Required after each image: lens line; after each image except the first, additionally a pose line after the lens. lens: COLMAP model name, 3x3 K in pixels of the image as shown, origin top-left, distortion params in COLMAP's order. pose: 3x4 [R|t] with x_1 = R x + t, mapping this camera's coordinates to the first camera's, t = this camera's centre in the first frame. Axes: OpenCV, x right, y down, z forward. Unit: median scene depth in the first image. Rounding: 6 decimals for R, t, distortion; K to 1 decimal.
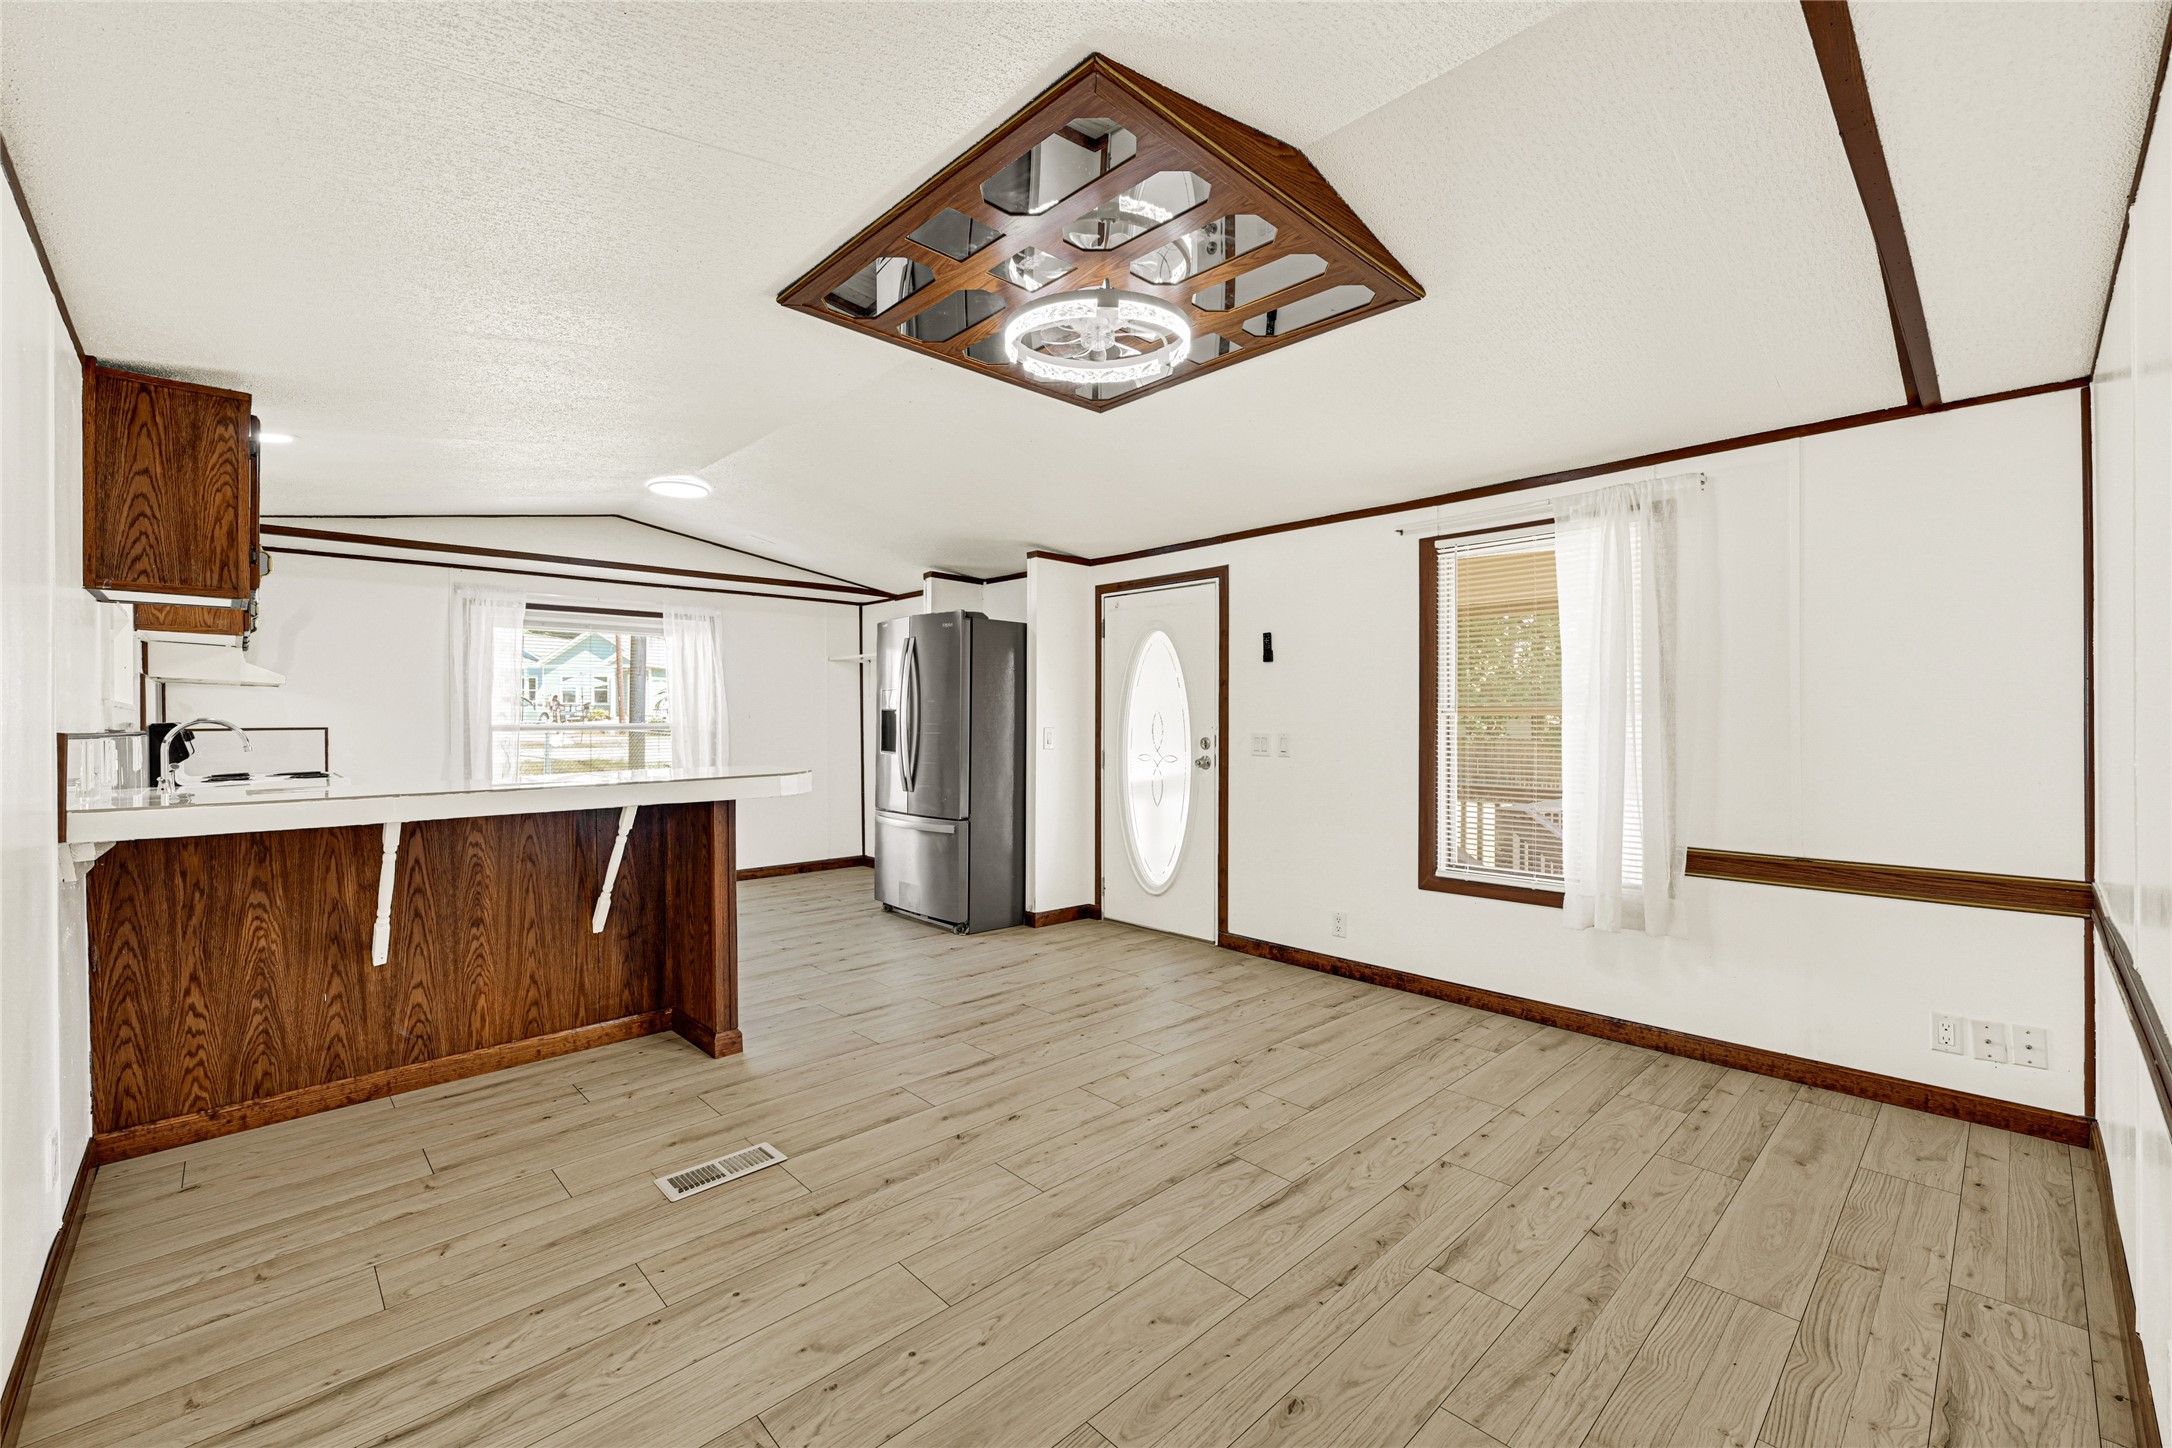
lens RADIAL K [[897.3, 0, 1098.6], [0, 897.3, 723.2], [0, 0, 1]] dist [-0.001795, -0.000141]
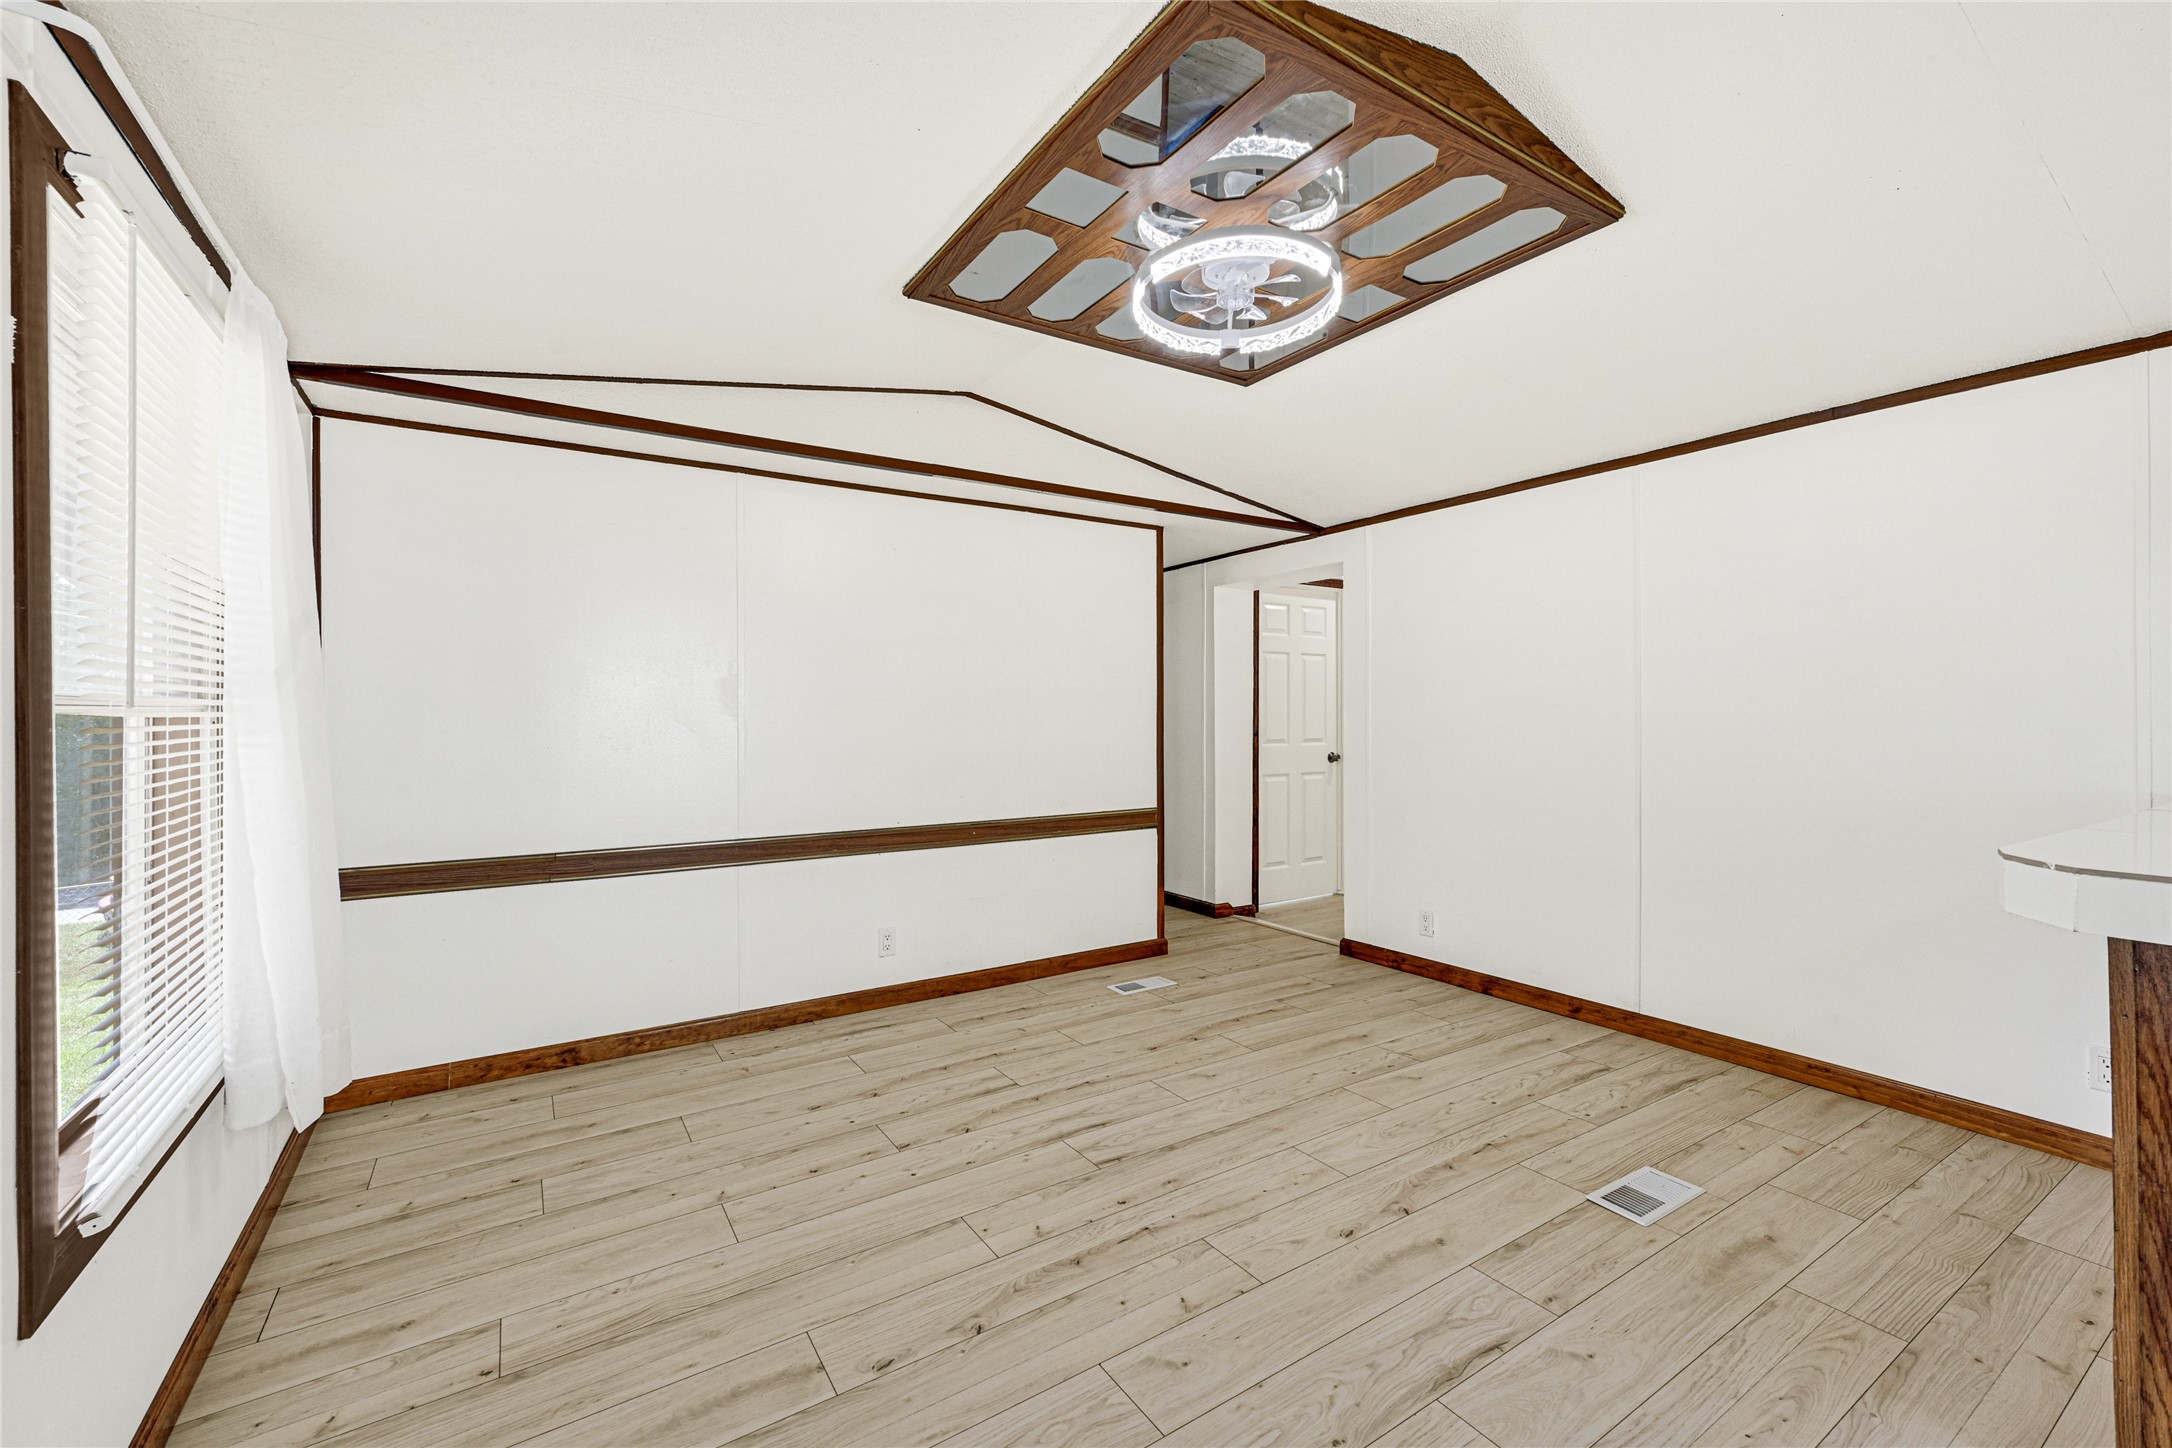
lens RADIAL K [[897.3, 0, 1089.5], [0, 897.3, 716.4], [0, 0, 1]] dist [-0.001795, -0.000141]
pose [[-0.979928, 0.004775, 0.199293, -0.031604], [0.006309, 0.999955, 0.007063, -0.011676], [-0.199250, 0.008179, -0.979915, 1.727129]]
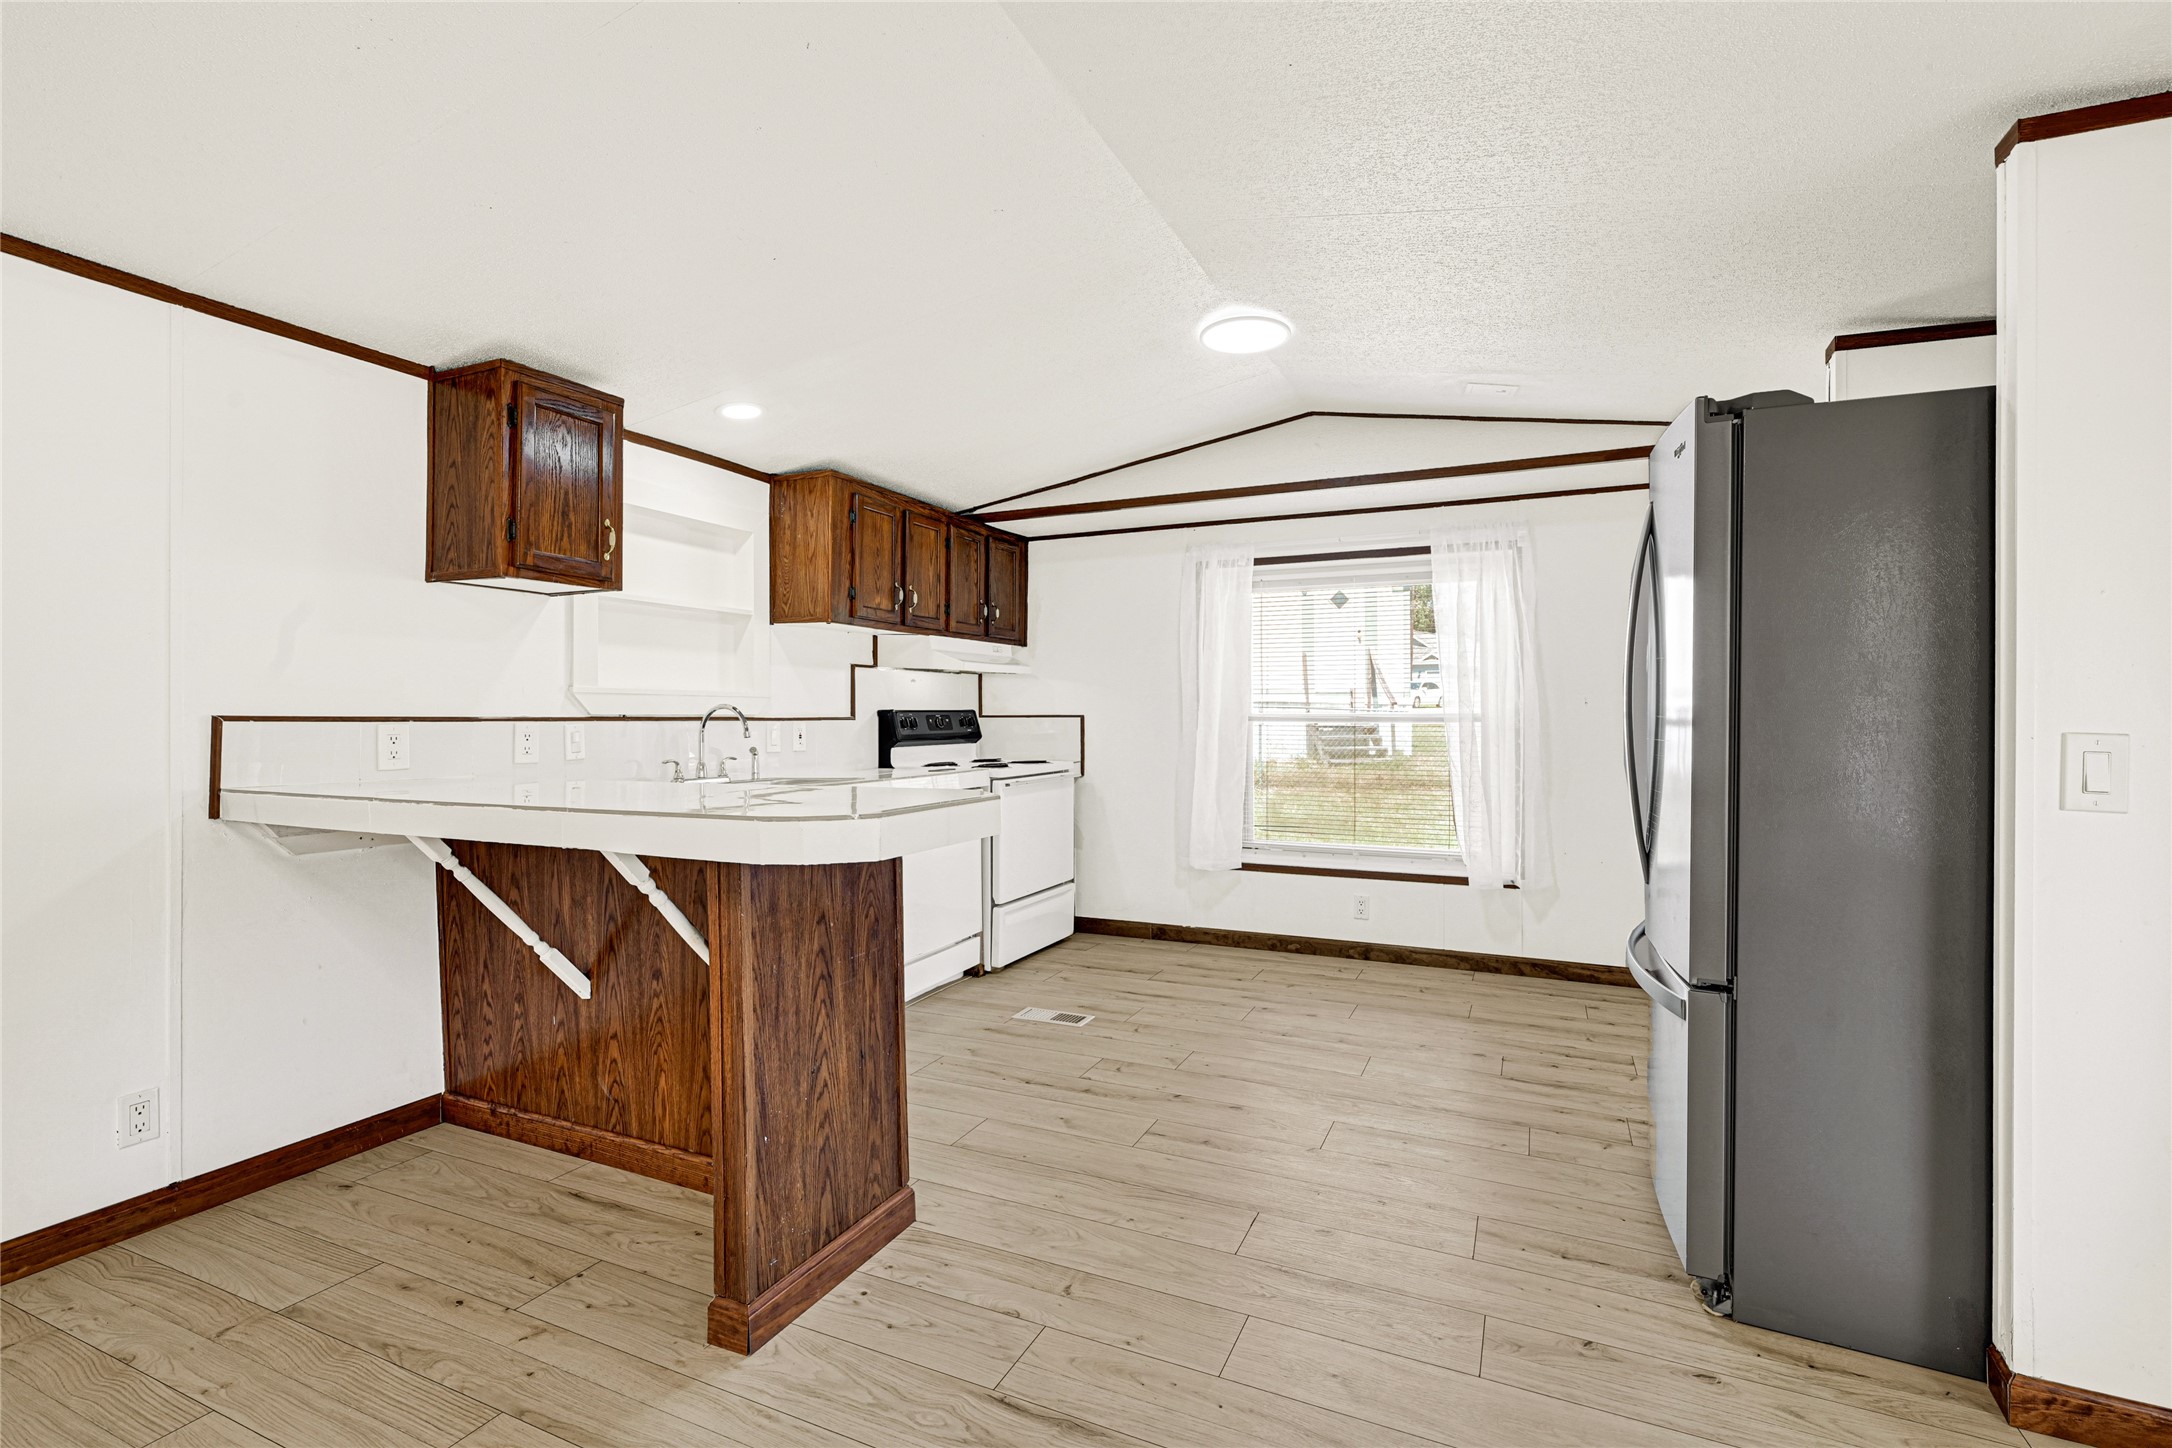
lens RADIAL K [[983.9, 0, 1087.8], [0, 983.9, 707.8], [0, 0, 1]] dist [-0.001033, 0.000053]
pose [[0.358553, -0.000218, -0.933509, 0.223870], [-0.006030, 0.999979, -0.002550, -0.001482], [0.933490, 0.006544, 0.358544, 1.134033]]
